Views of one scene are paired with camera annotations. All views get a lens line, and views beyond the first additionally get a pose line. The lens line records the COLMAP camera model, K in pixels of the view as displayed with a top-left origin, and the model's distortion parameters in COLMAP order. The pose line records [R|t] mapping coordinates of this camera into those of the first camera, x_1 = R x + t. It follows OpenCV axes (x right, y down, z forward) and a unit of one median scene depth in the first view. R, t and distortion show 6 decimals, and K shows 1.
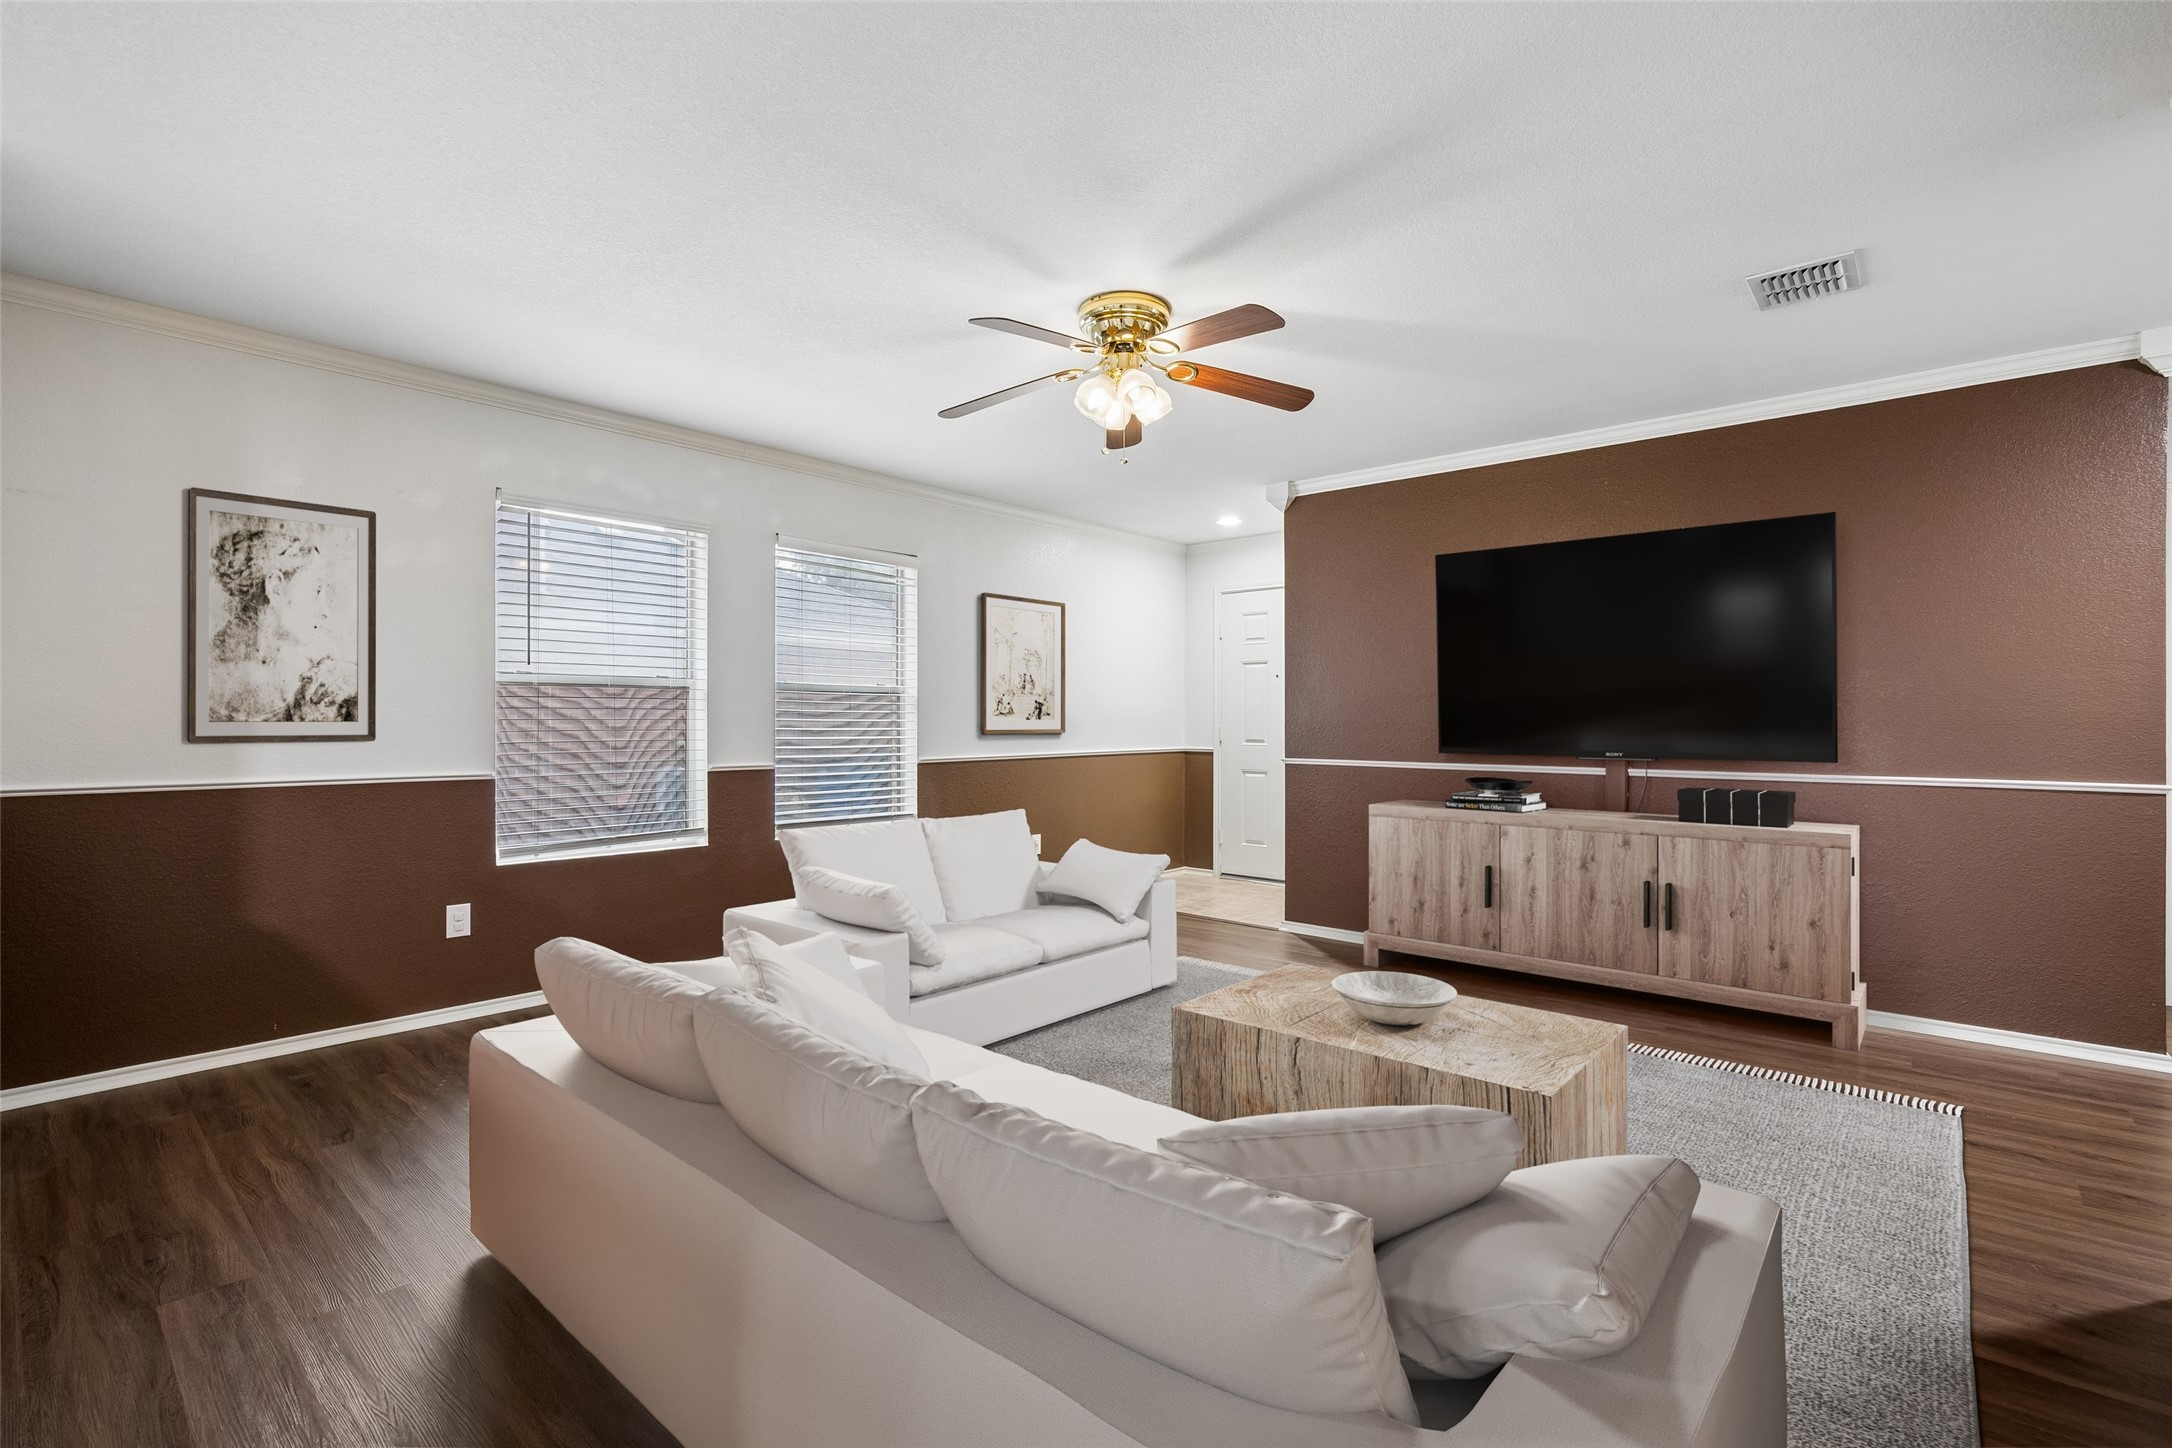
lens RADIAL K [[974.6, 0, 1087.5], [0, 974.6, 709.2], [0, 0, 1]] dist [-0.014885, -0.000444]
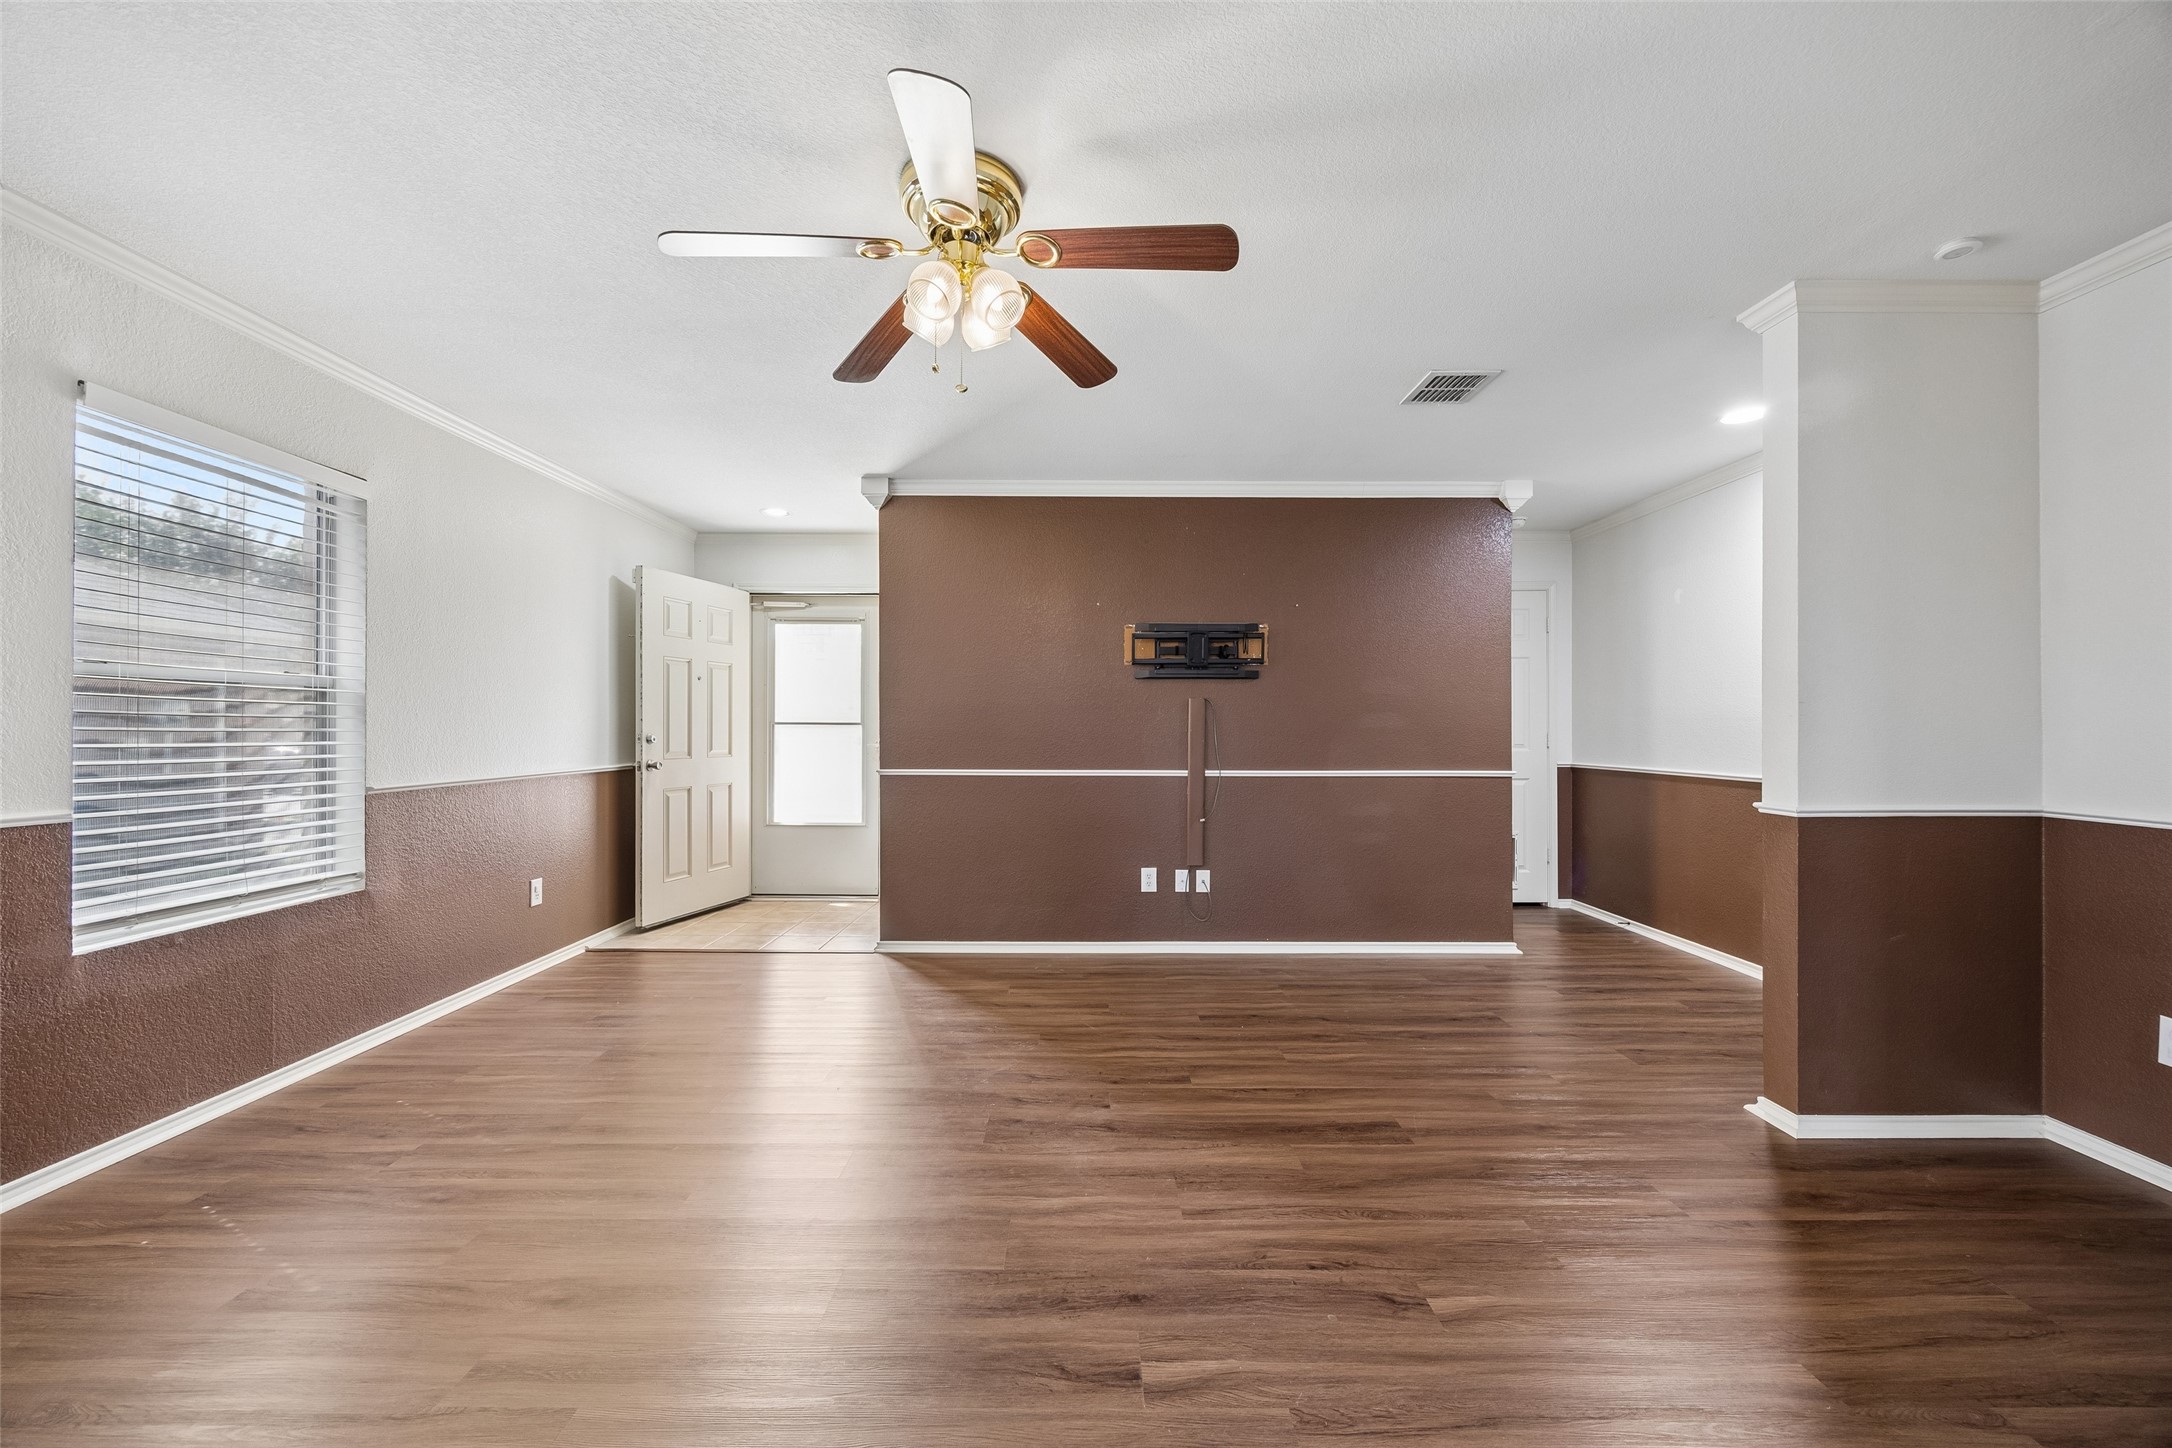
lens RADIAL K [[834.6, 0, 1088.8], [0, 834.6, 724.0], [0, 0, 1]] dist [0.000771, -0.000162]
pose [[0.753422, 0.003156, 0.657529, -0.224261], [-0.007460, 0.999965, 0.003748, 0.001719], [-0.657494, -0.007729, 0.753420, 0.318793]]
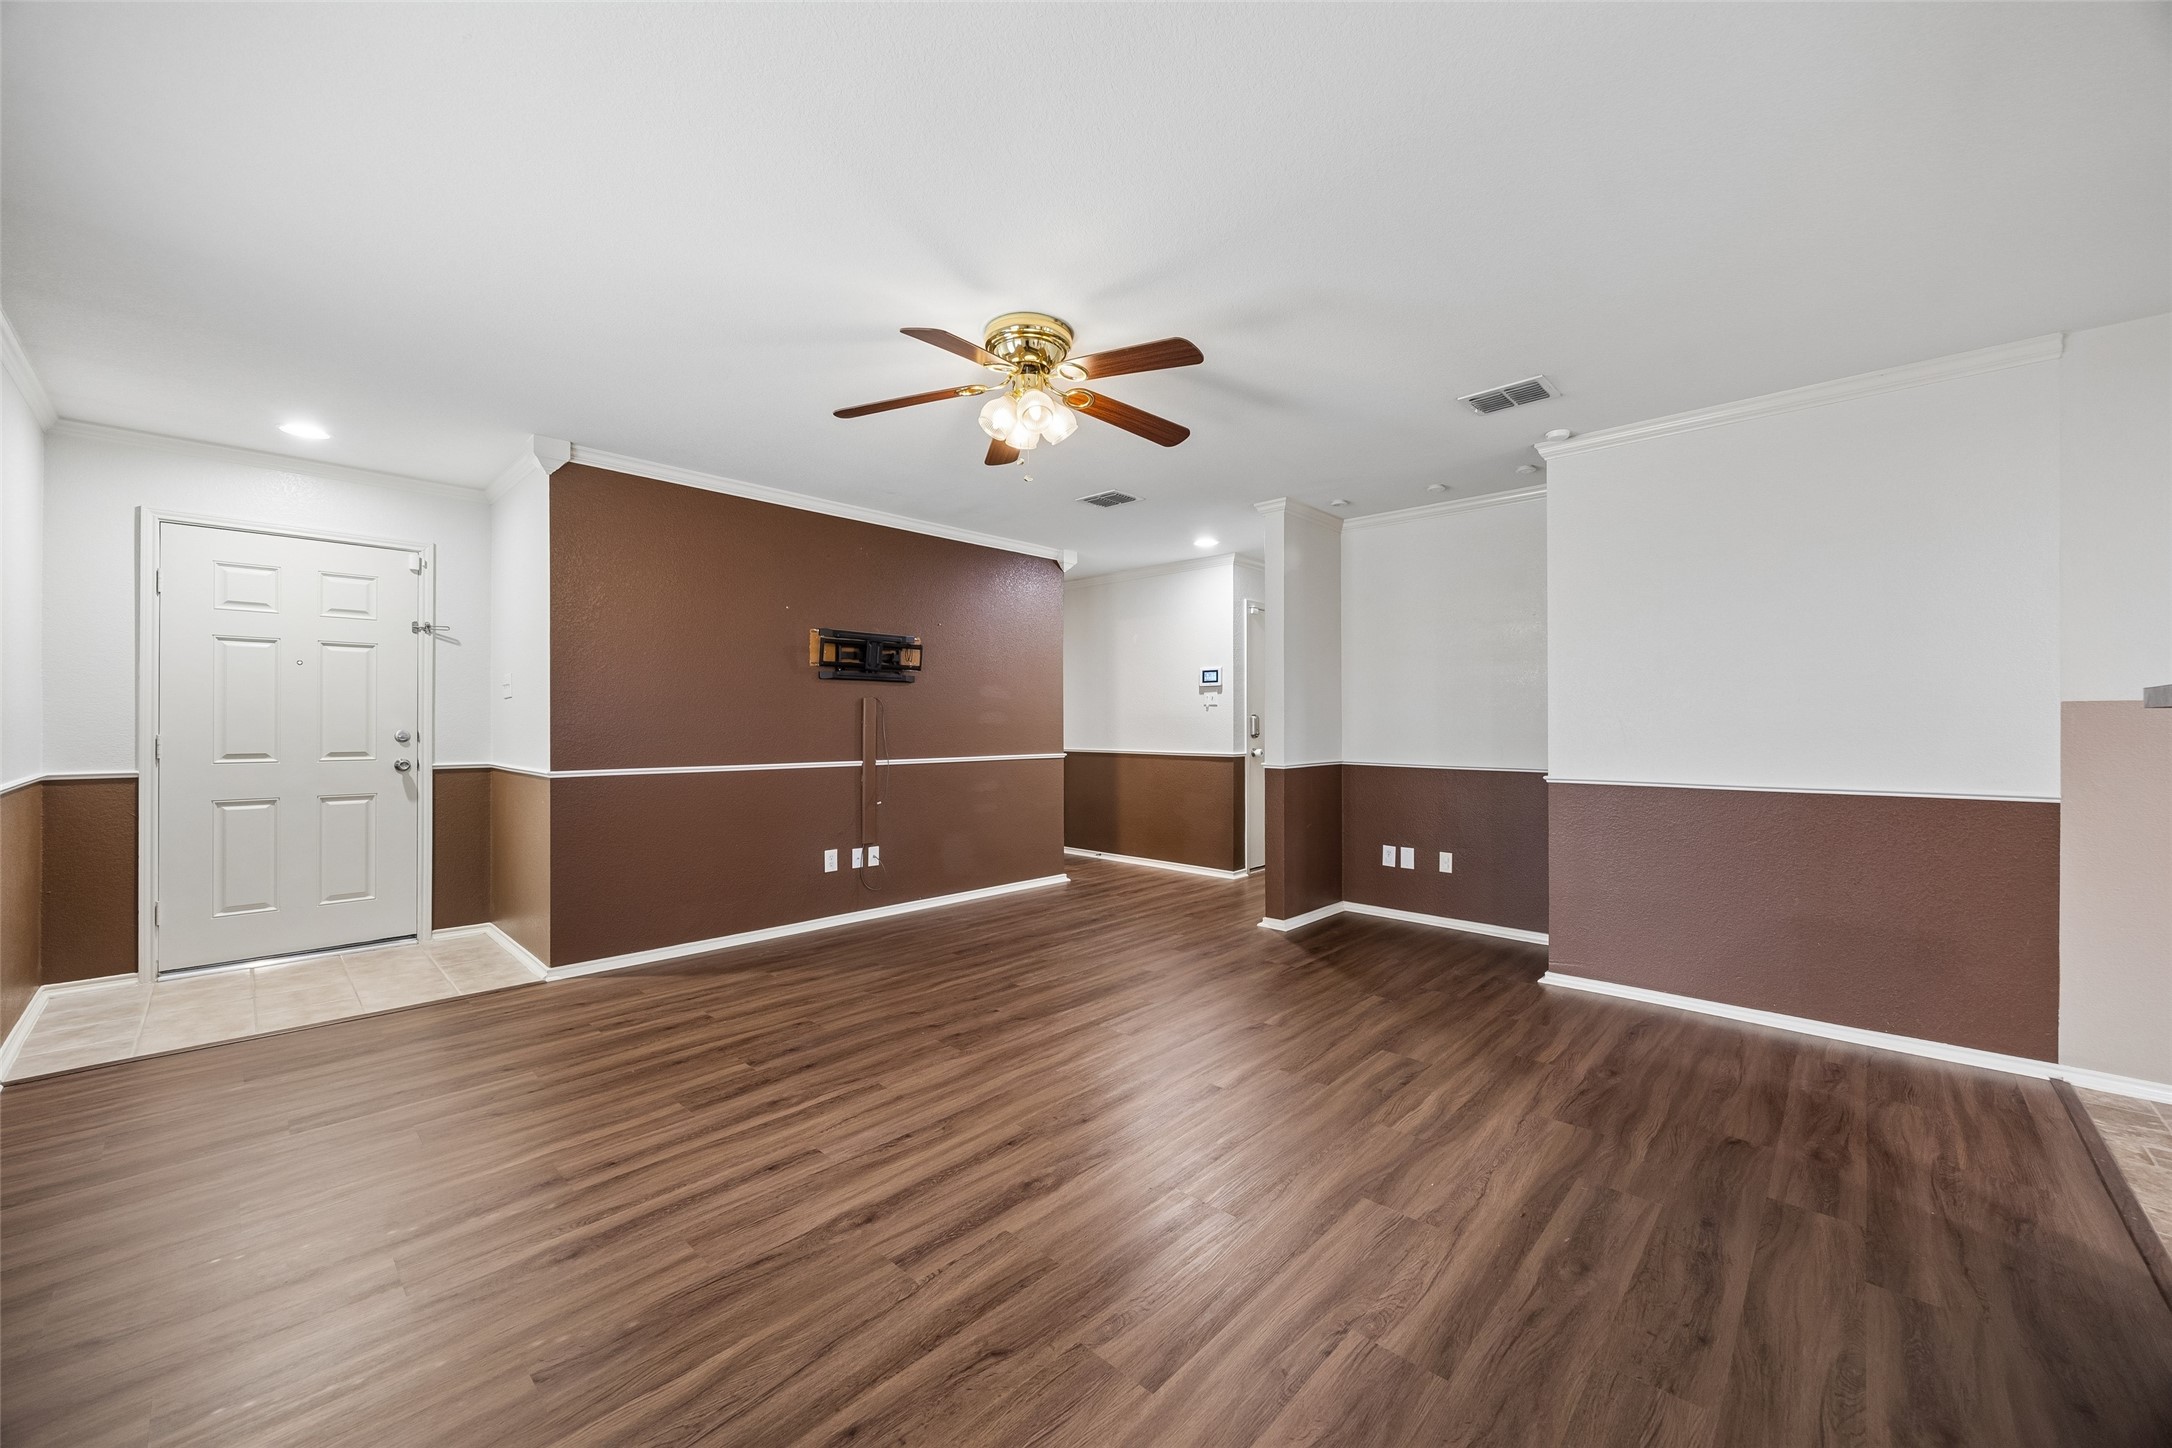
lens RADIAL K [[834.6, 0, 1088.8], [0, 834.6, 724.0], [0, 0, 1]] dist [0.000771, -0.000162]
pose [[0.037716, -0.003091, 0.999284, -0.613148], [-0.013158, 0.999907, 0.003589, 0.001703], [-0.999202, -0.013284, 0.037672, 0.648773]]
